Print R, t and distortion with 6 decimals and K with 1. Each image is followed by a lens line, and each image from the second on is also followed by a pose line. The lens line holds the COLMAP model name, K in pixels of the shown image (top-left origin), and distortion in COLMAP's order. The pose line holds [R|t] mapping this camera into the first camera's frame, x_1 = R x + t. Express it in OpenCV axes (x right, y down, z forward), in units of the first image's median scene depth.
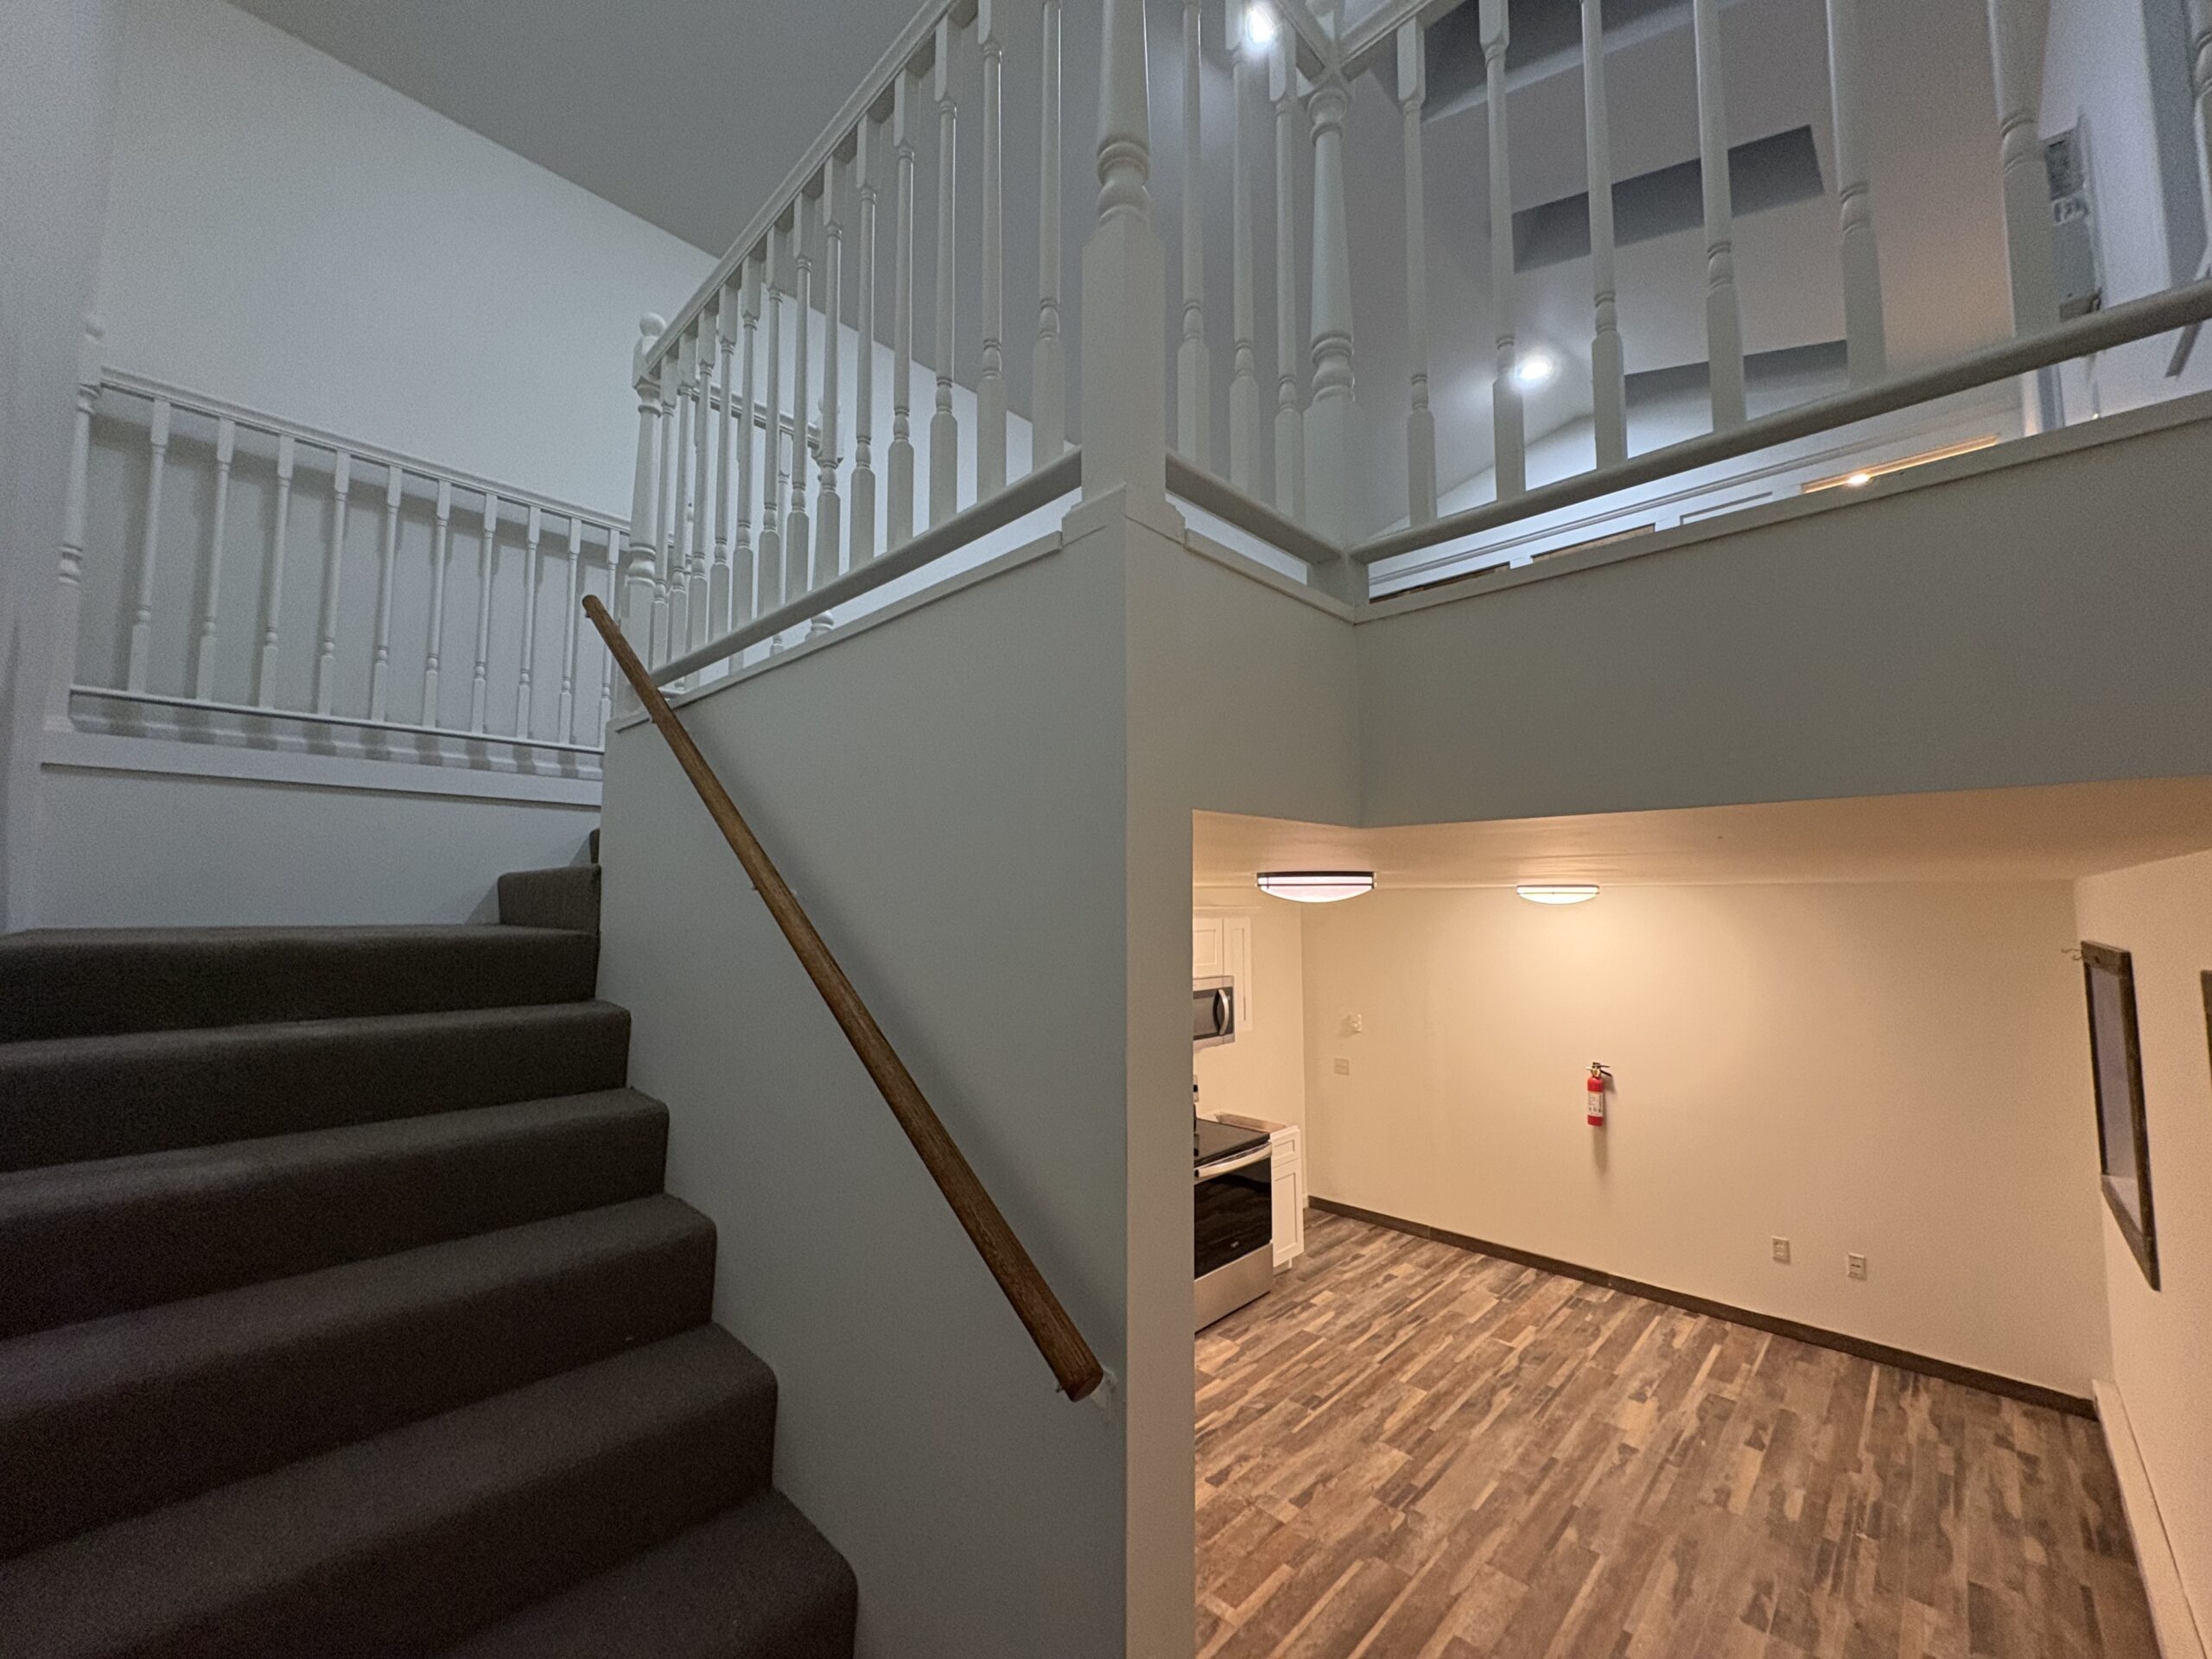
lens RADIAL K [[875.2, 0, 1095.9], [0, 875.2, 836.9], [0, 0, 1]] dist [-0.000056, 0.000083]
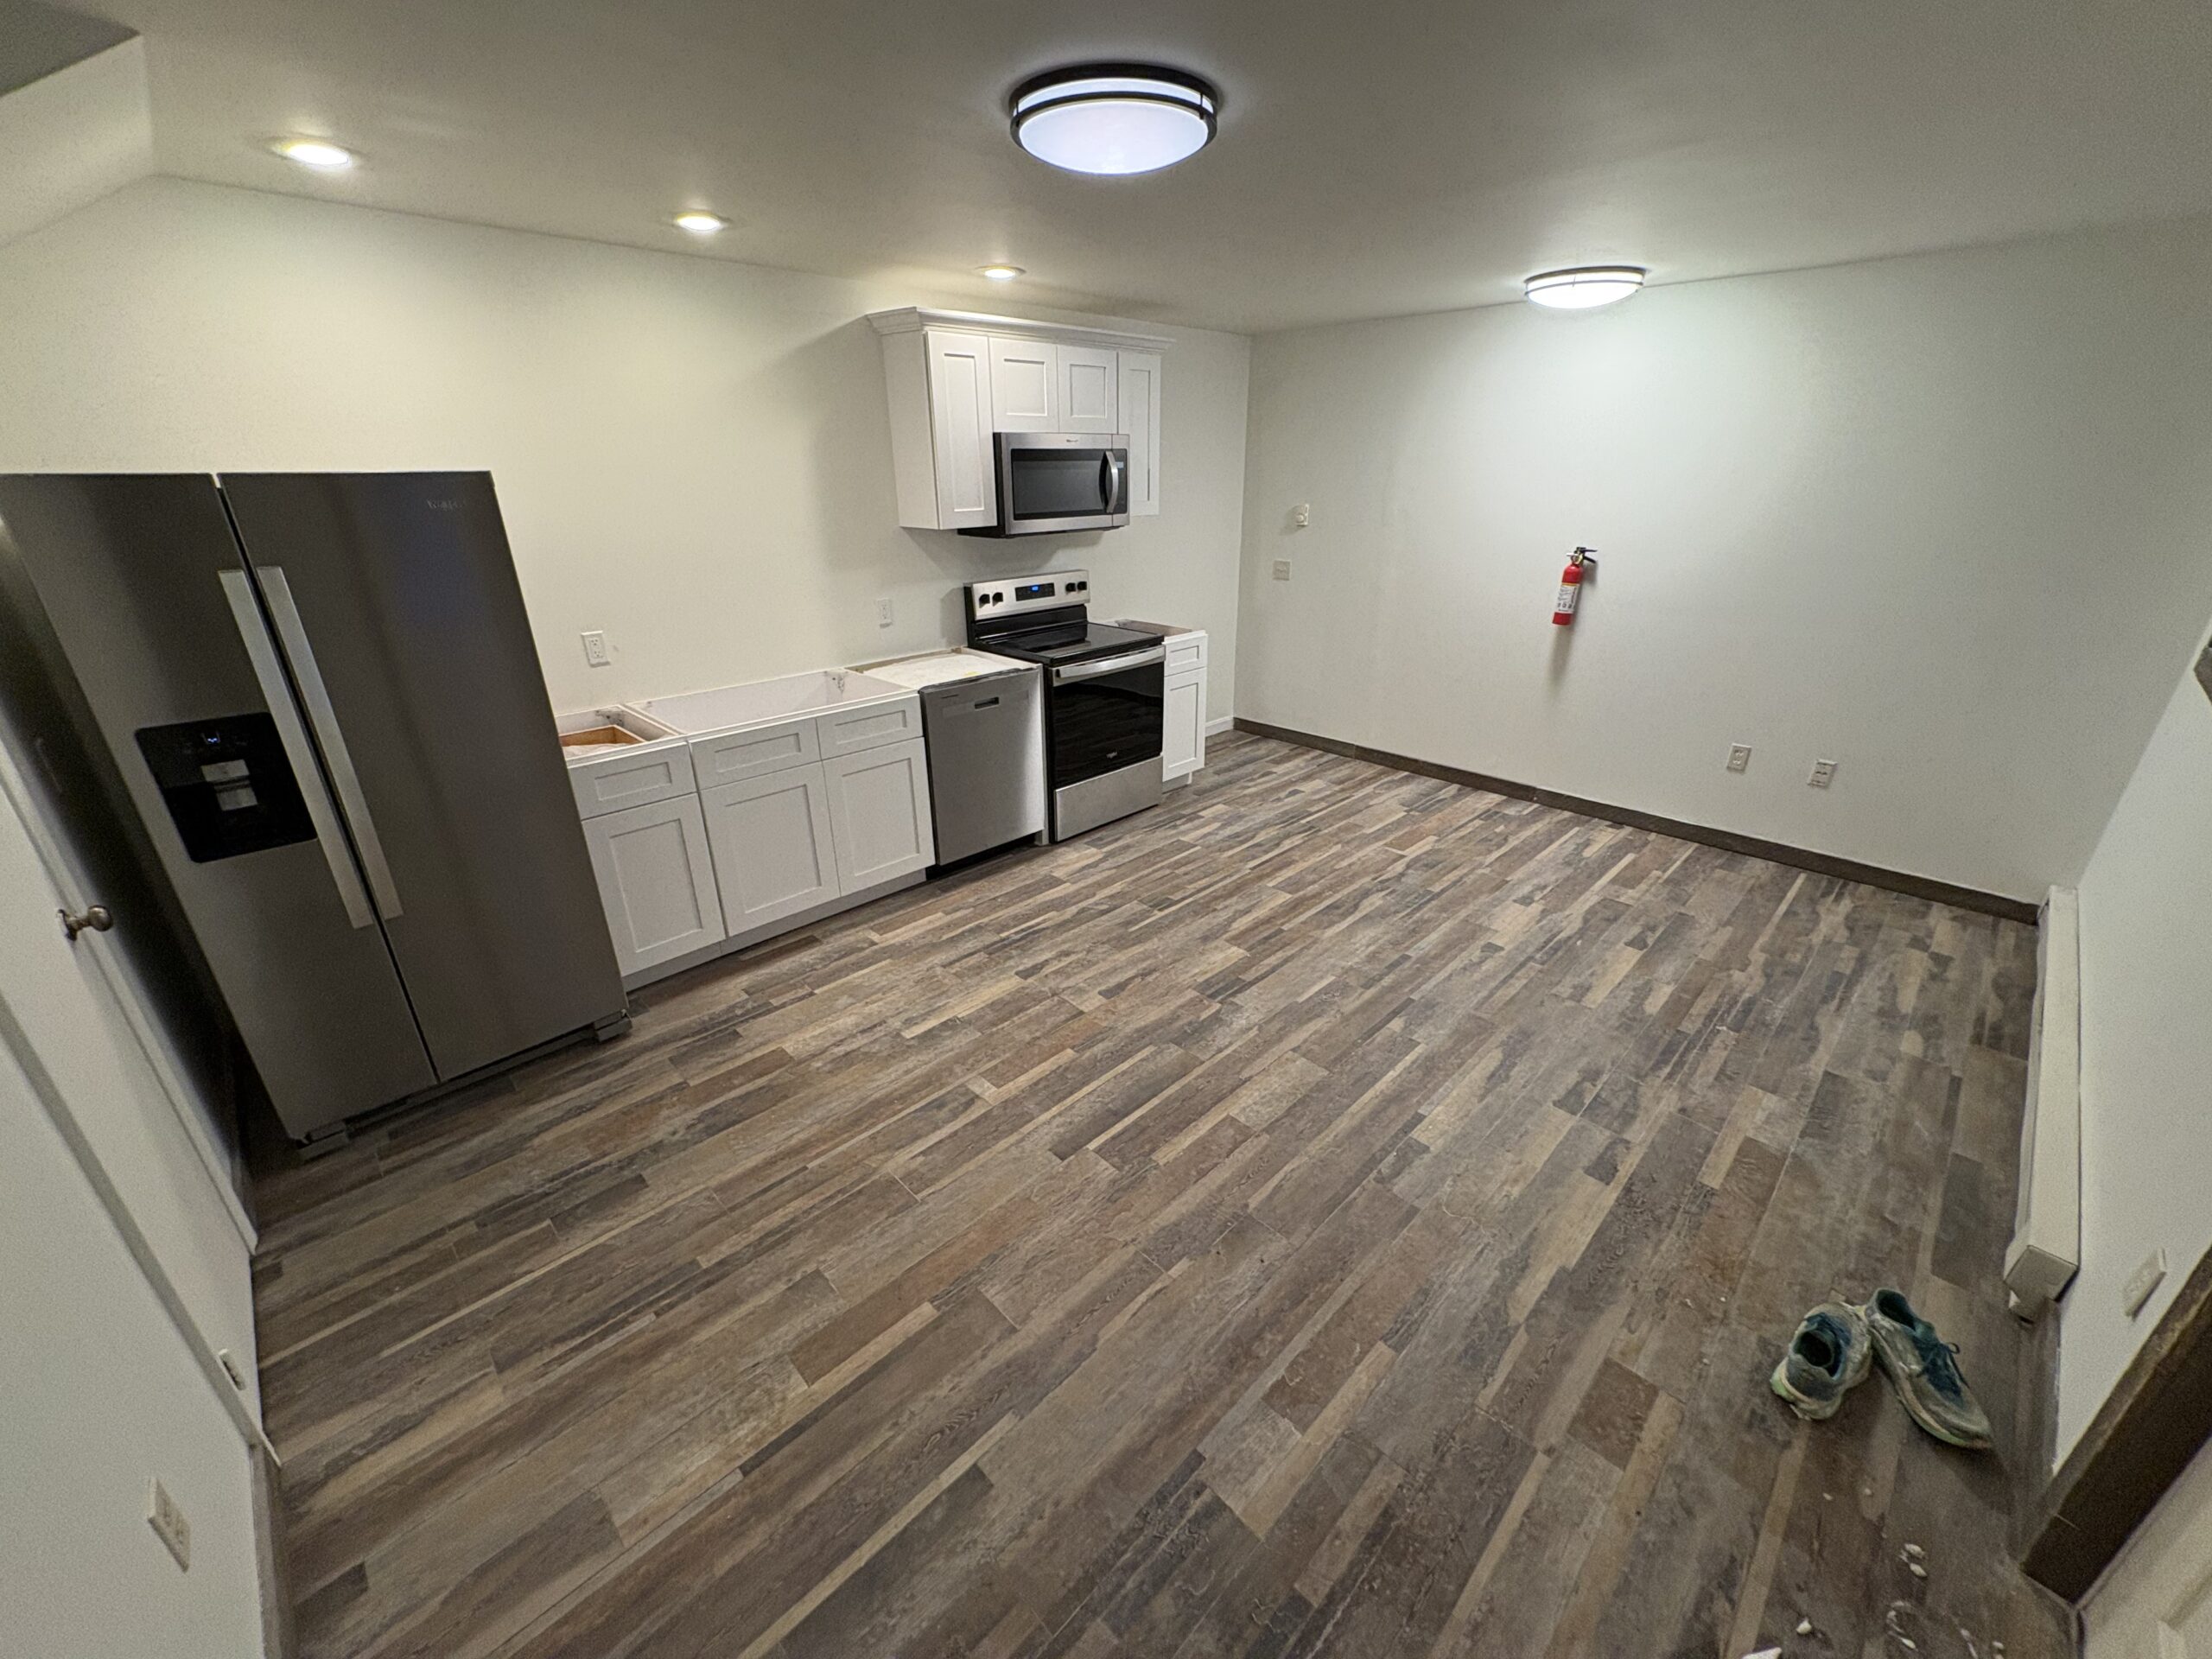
lens RADIAL K [[875.2, 0, 1096.9], [0, 875.2, 829.5], [0, 0, 1]] dist [-0.000056, 0.000083]
pose [[0.999736, 0.002509, -0.022831, 0.202975], [0.008203, 0.889460, 0.456939, 0.160864], [0.021453, -0.457005, 0.889205, 0.224590]]
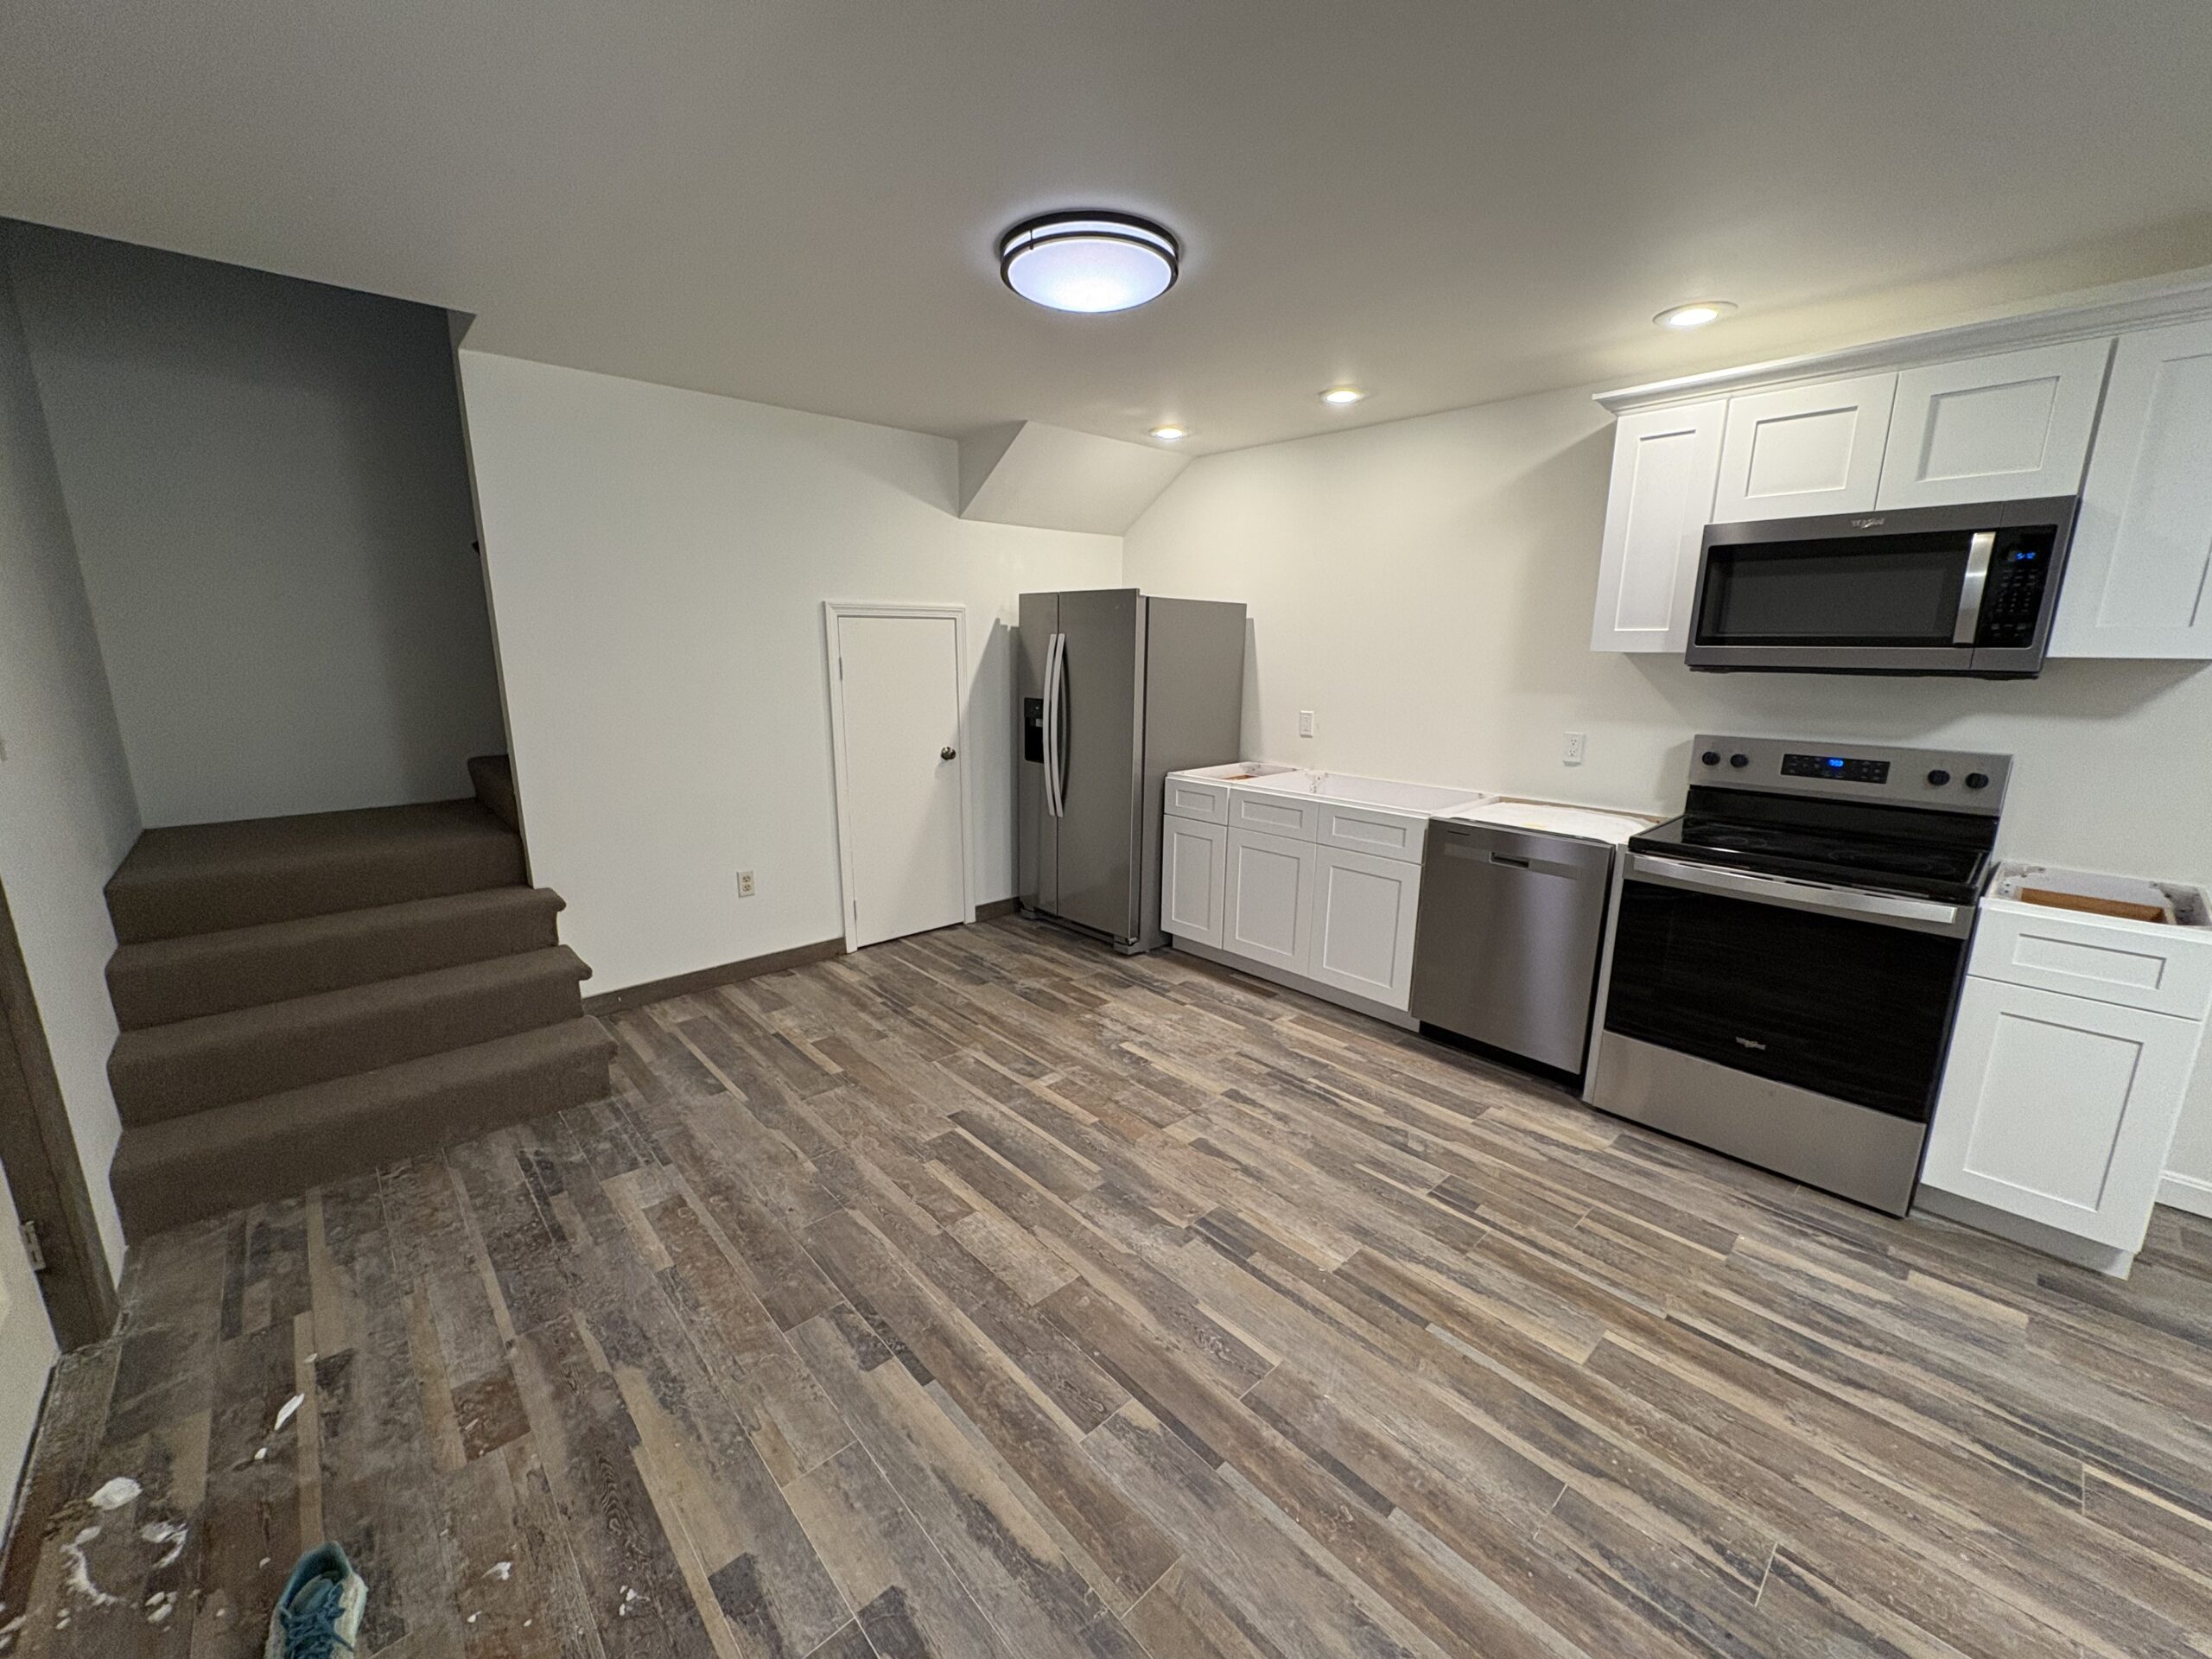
lens RADIAL K [[875.2, 0, 1113.2], [0, 875.2, 831.1], [0, 0, 1]] dist [-0.000056, 0.000083]
pose [[-0.046267, 0.210514, -0.976495, 0.797630], [0.069278, 0.975865, 0.207095, 0.268490], [0.996524, -0.058068, -0.059734, 0.832805]]
